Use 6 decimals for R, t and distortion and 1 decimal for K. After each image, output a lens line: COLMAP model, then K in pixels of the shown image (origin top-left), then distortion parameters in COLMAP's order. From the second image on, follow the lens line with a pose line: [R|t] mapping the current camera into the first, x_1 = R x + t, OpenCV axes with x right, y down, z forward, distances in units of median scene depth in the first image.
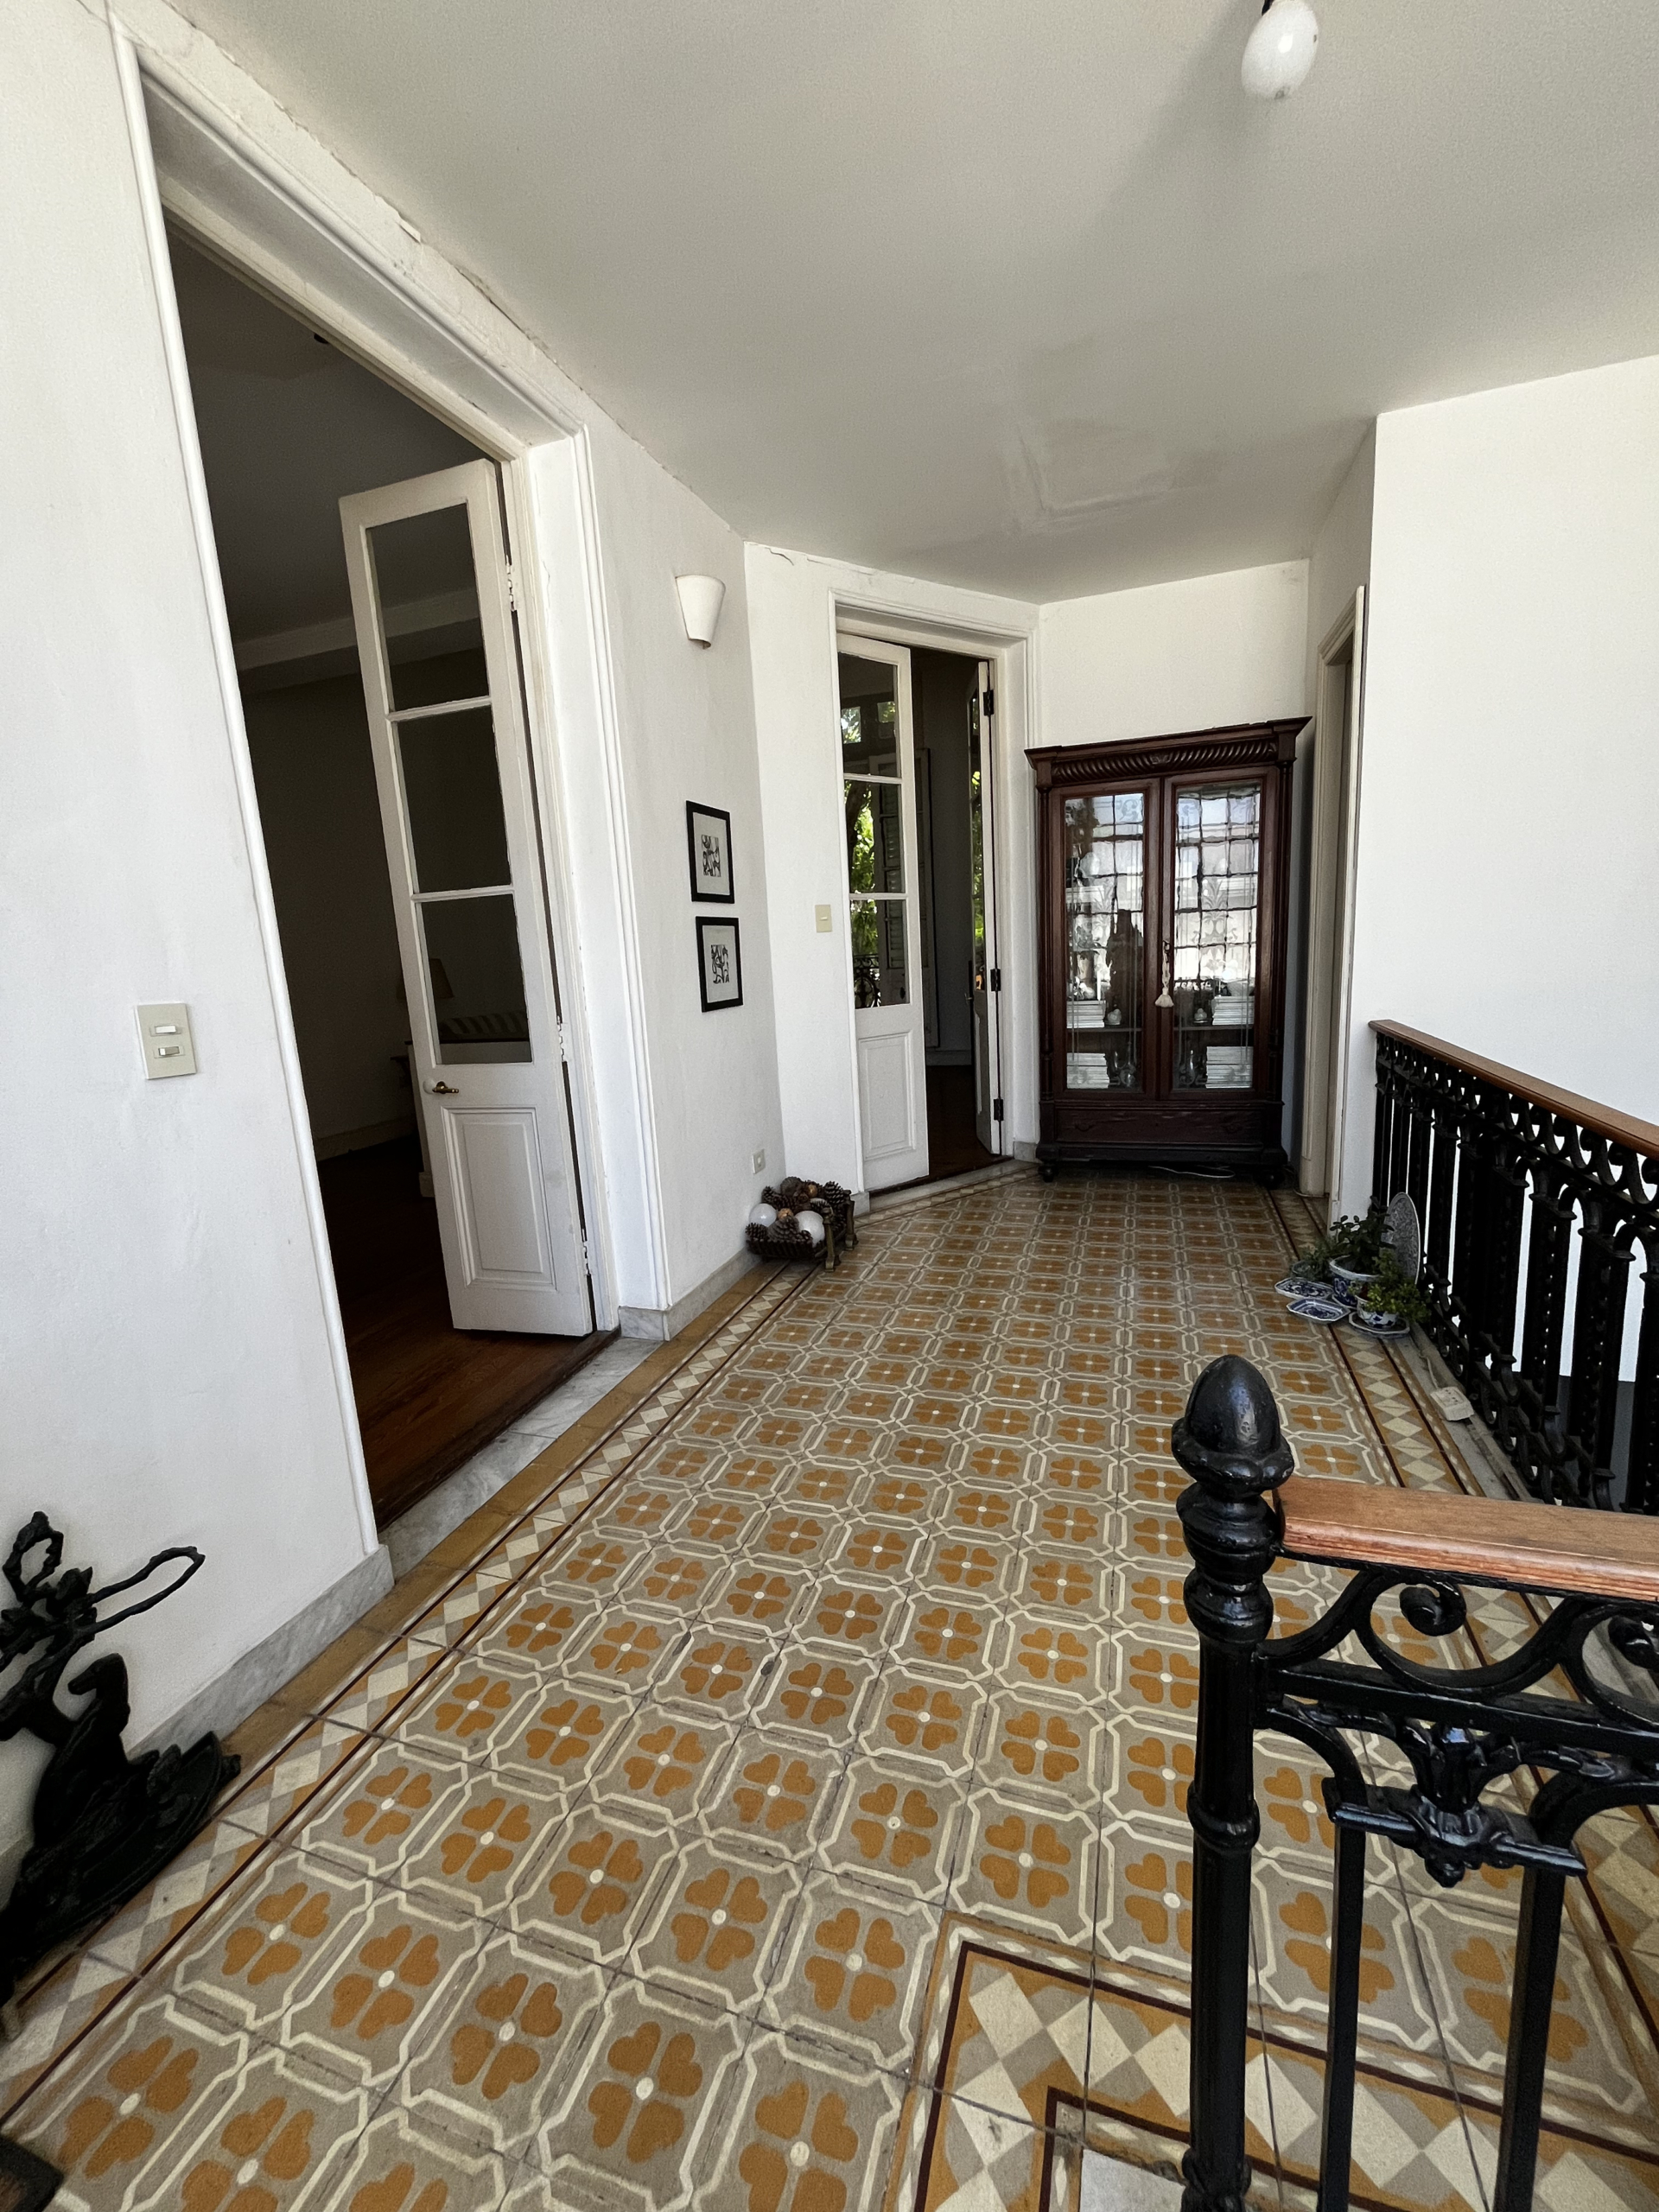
lens RADIAL K [[892.3, 0, 828.8], [0, 892.3, 1100.3], [0, 0, 1]] dist [0.001100, -0.000921]
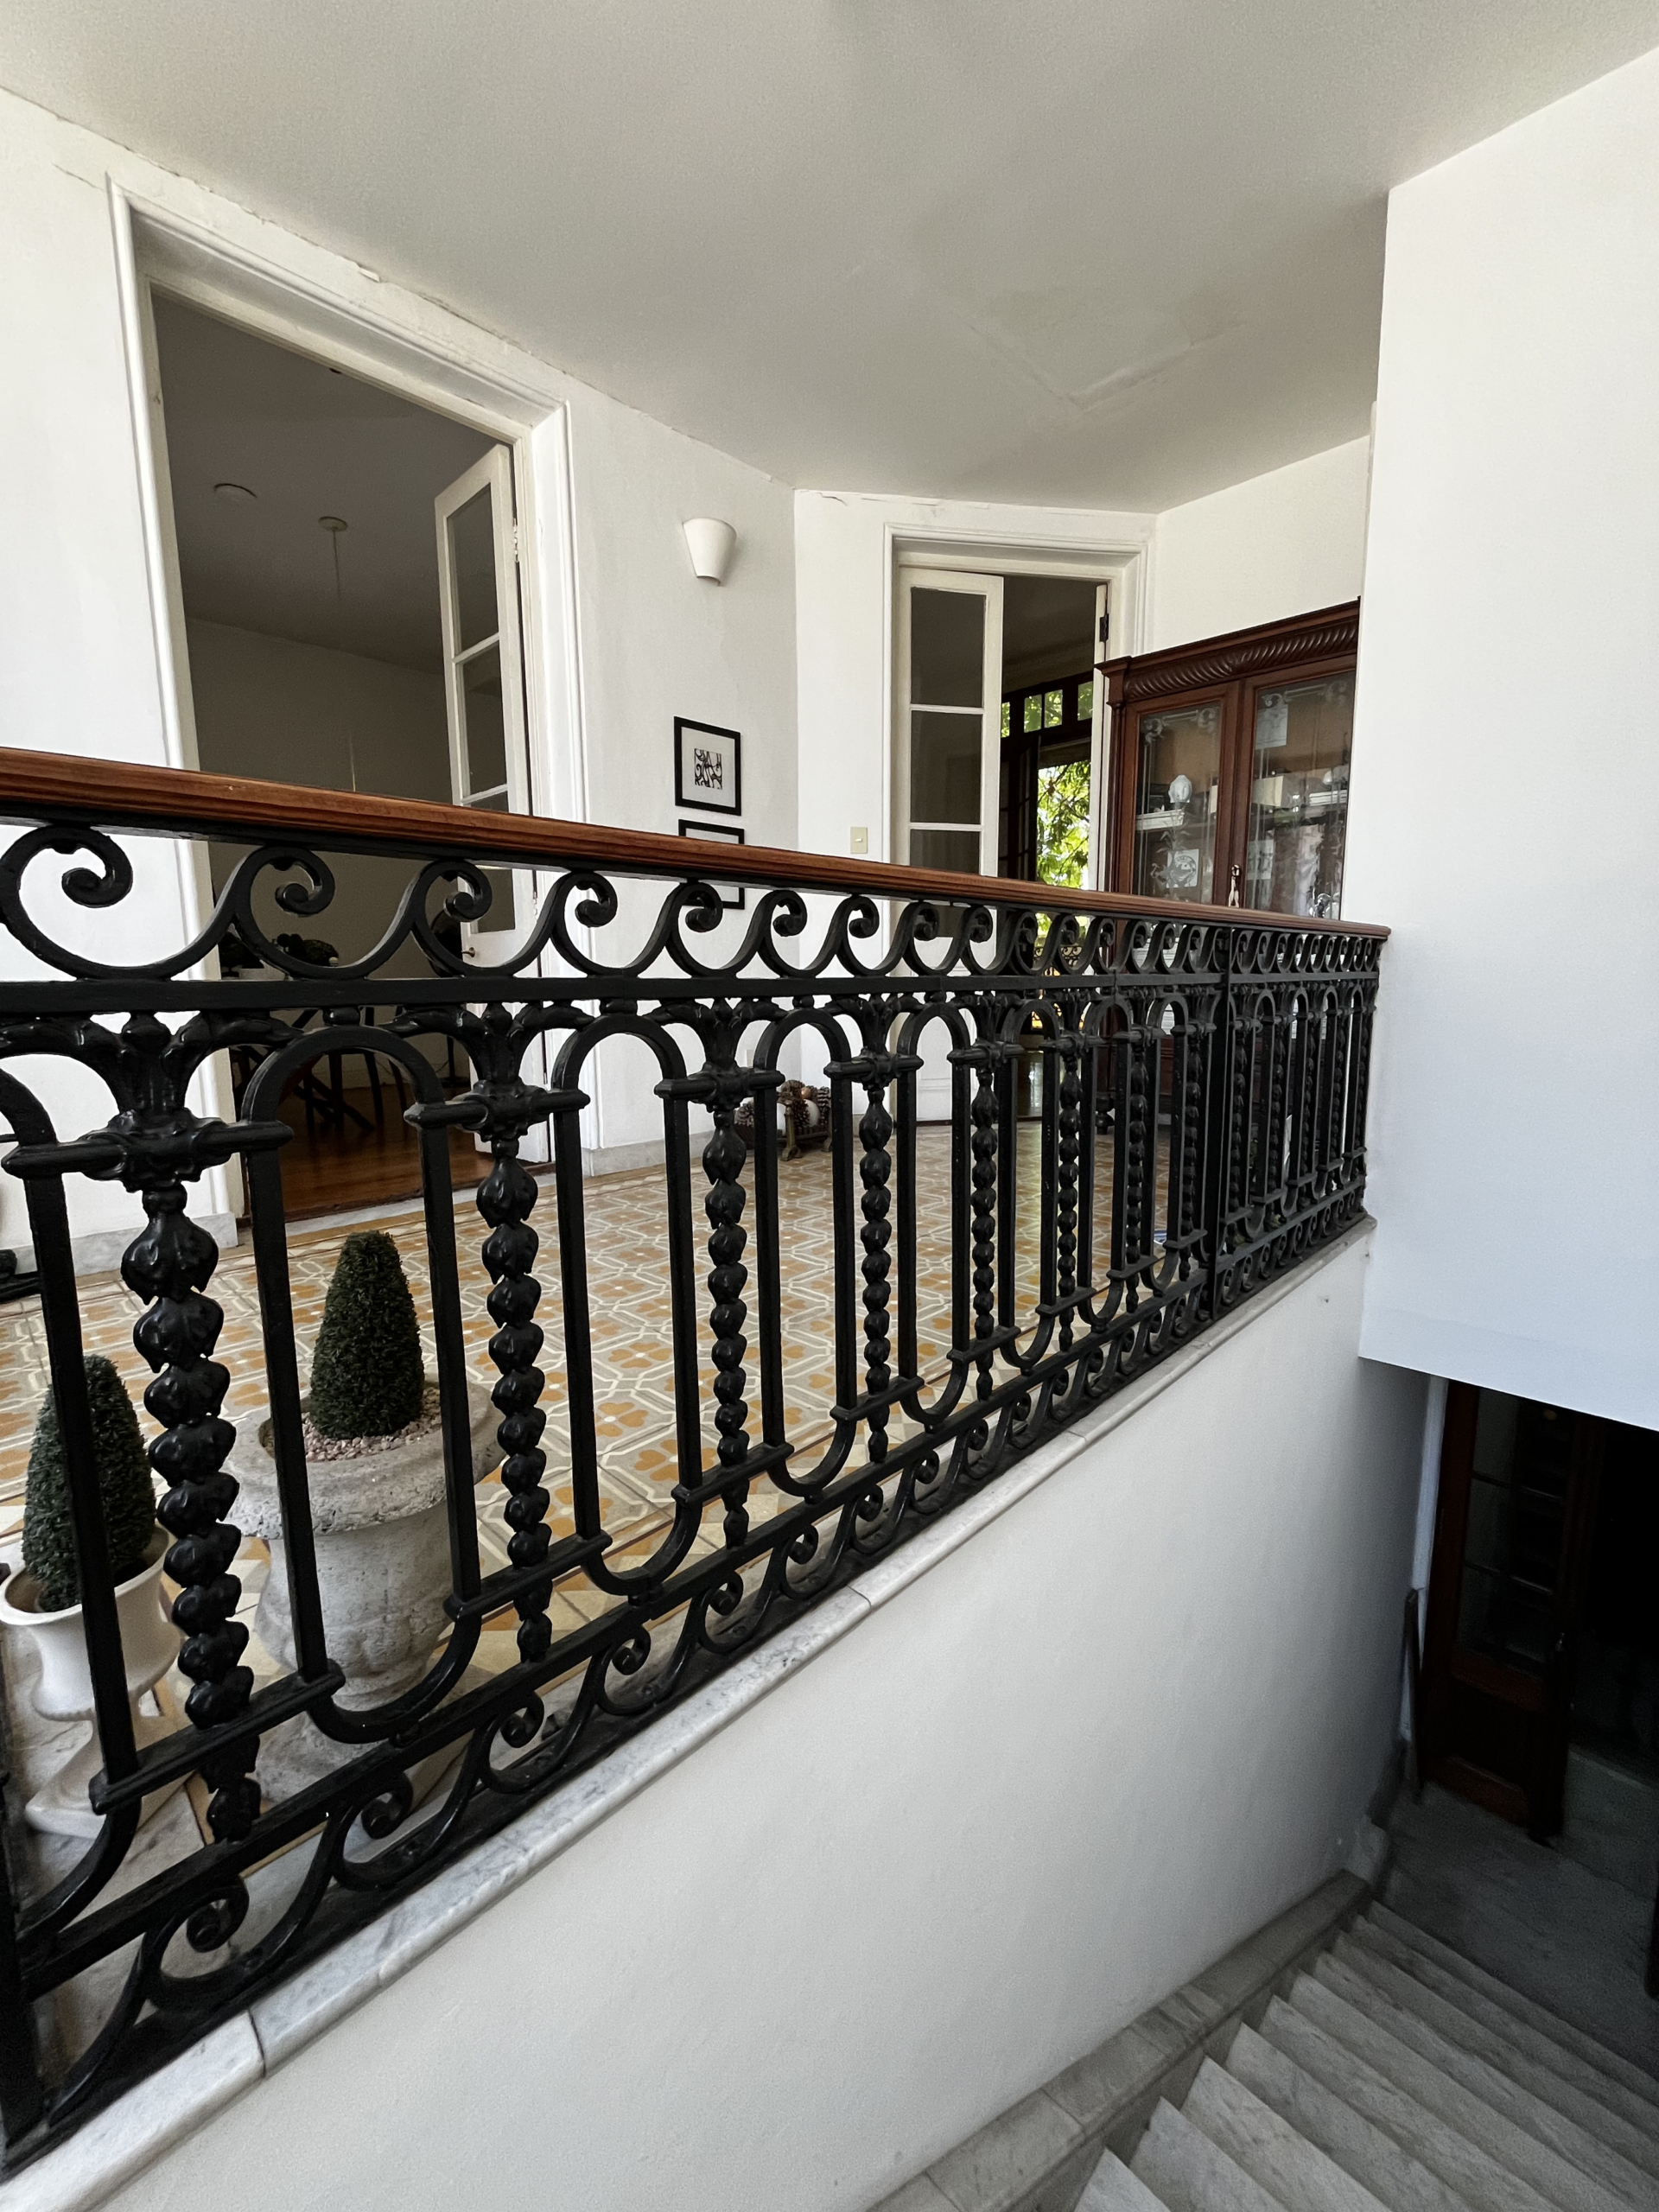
lens RADIAL K [[886.4, 0, 827.8], [0, 886.4, 1100.3], [0, 0, 1]] dist [-0.002239, -0.000828]
pose [[0.903875, 0.104760, -0.414771, 0.561033], [-0.113576, 0.993523, 0.003429, 0.131873], [0.412443, 0.044009, 0.909920, 0.070310]]
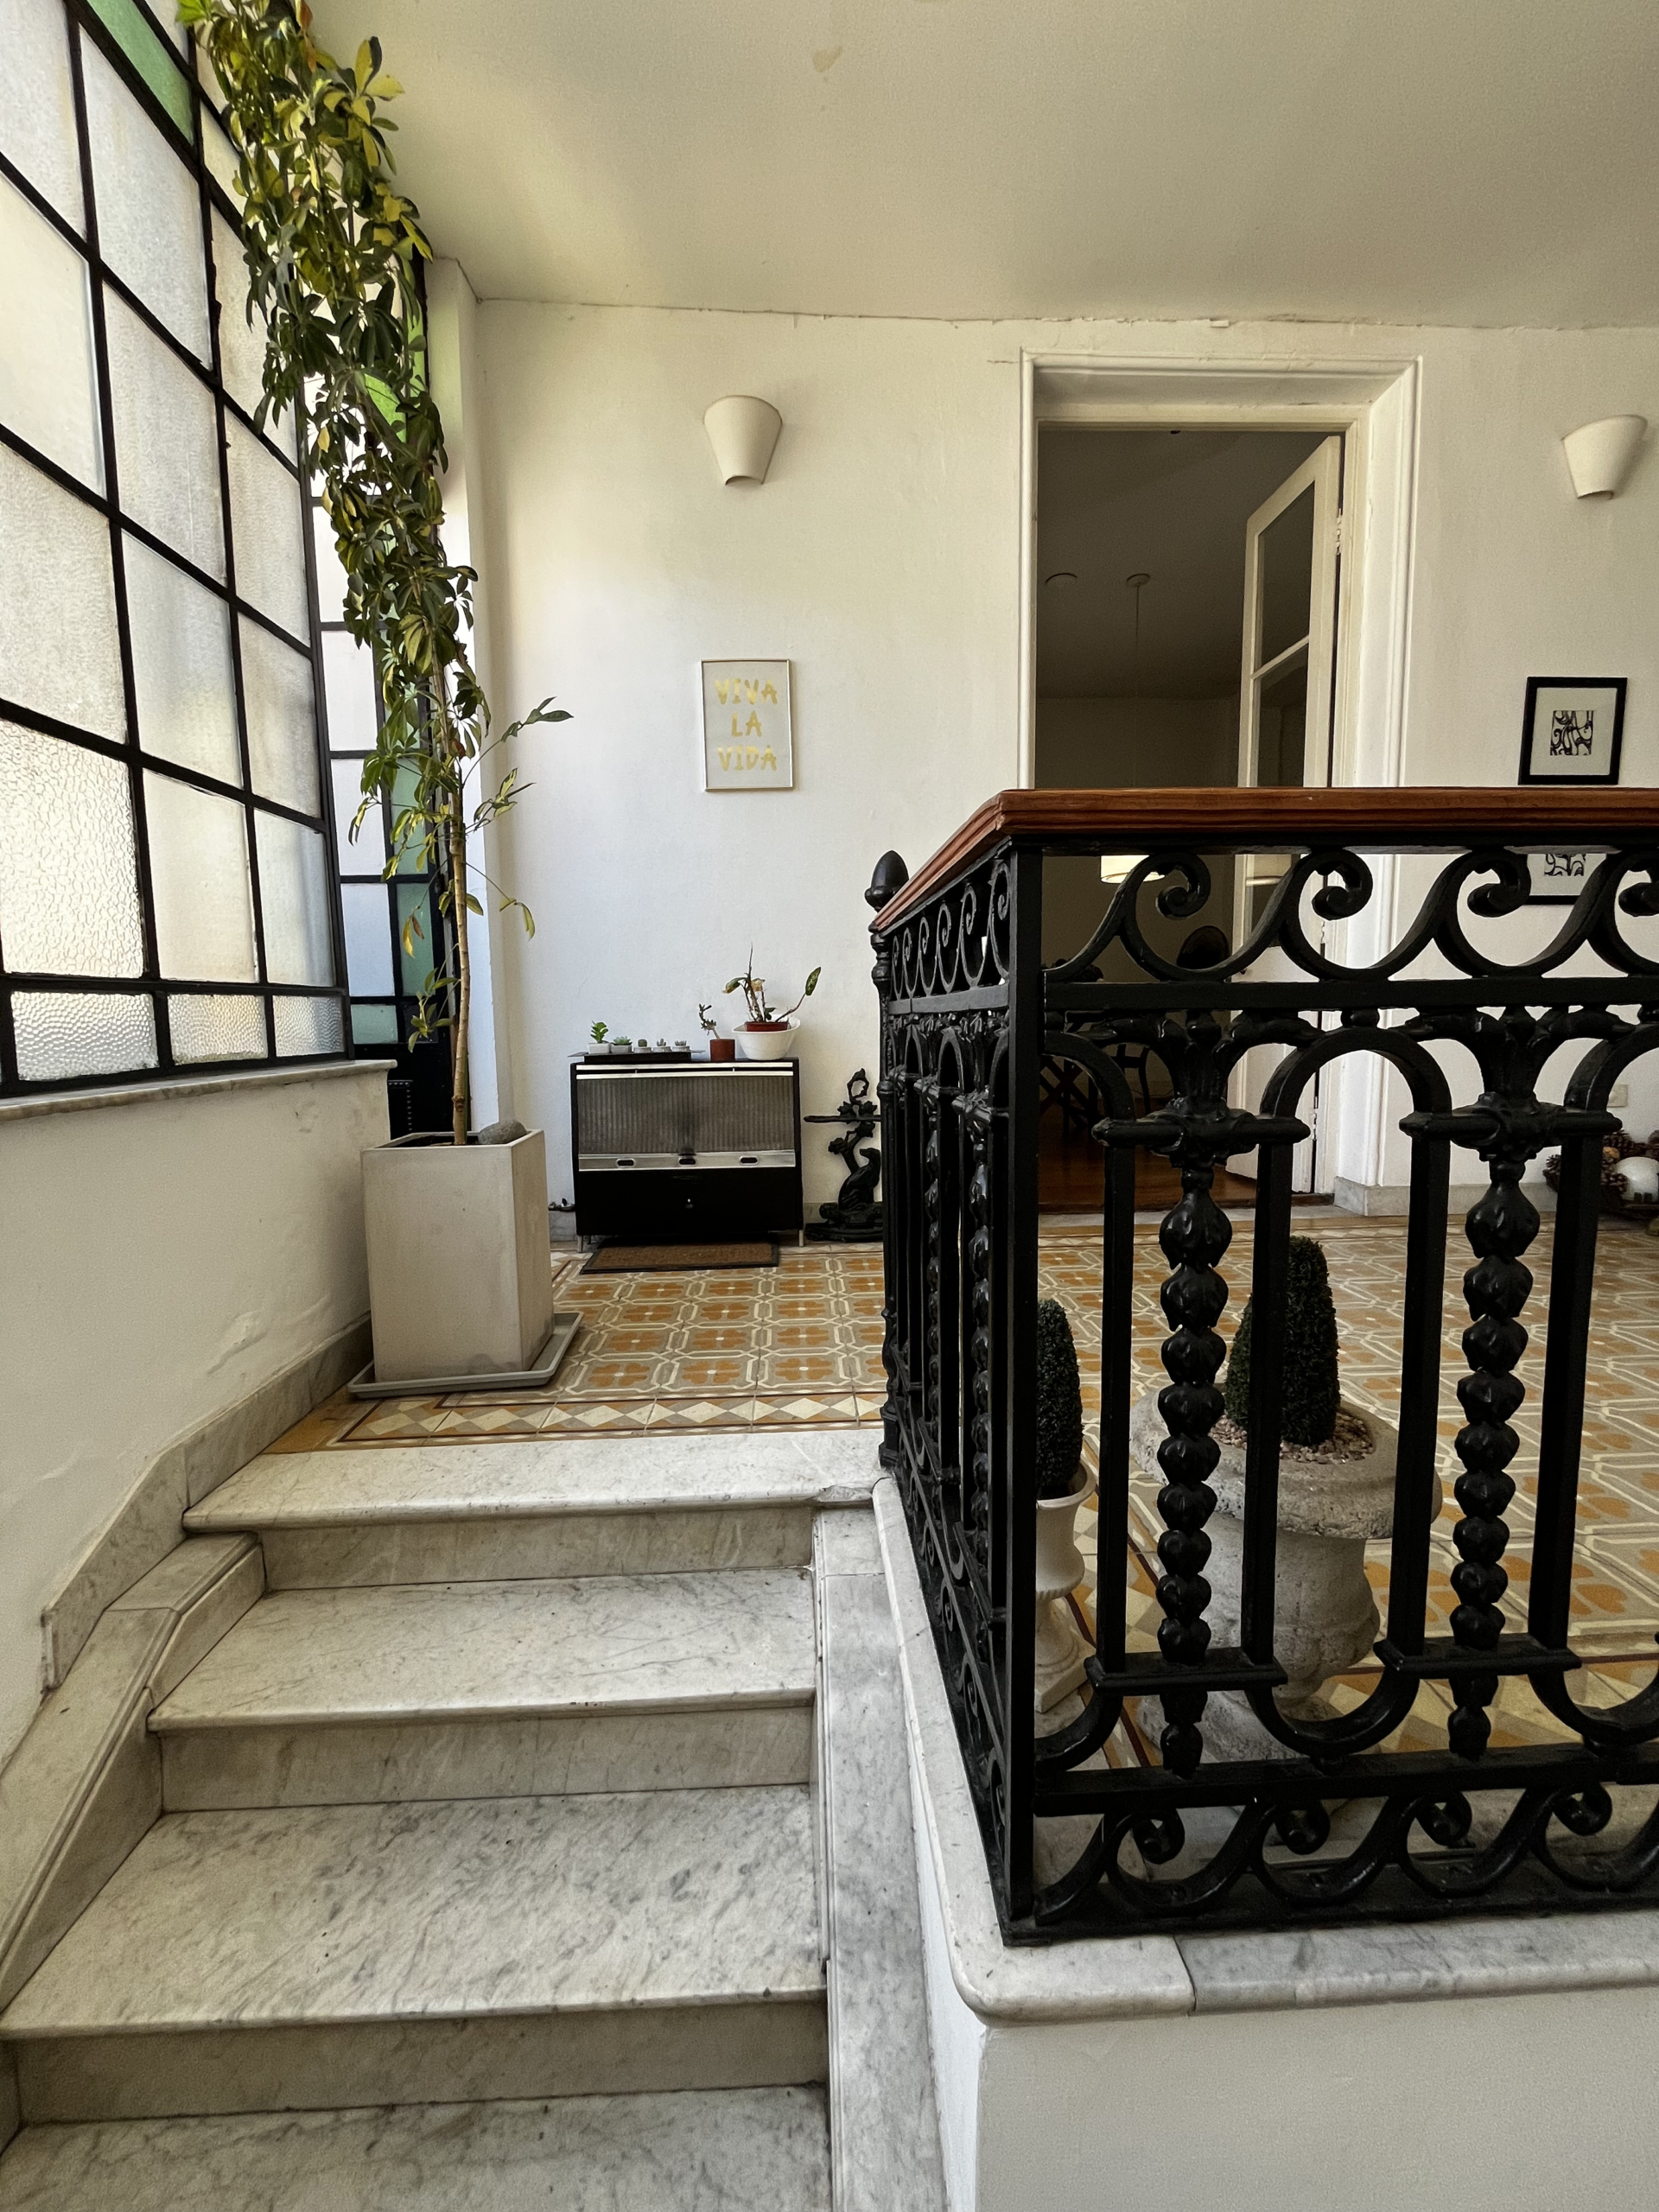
lens RADIAL K [[896.4, 0, 832.4], [0, 896.4, 1101.8], [0, 0, 1]] dist [-0.011904, 0.004115]
pose [[0.372626, 0.145467, -0.916509, 0.512383], [-0.166286, 0.982118, 0.088273, 0.149121], [0.912962, 0.119510, 0.390152, 0.014152]]
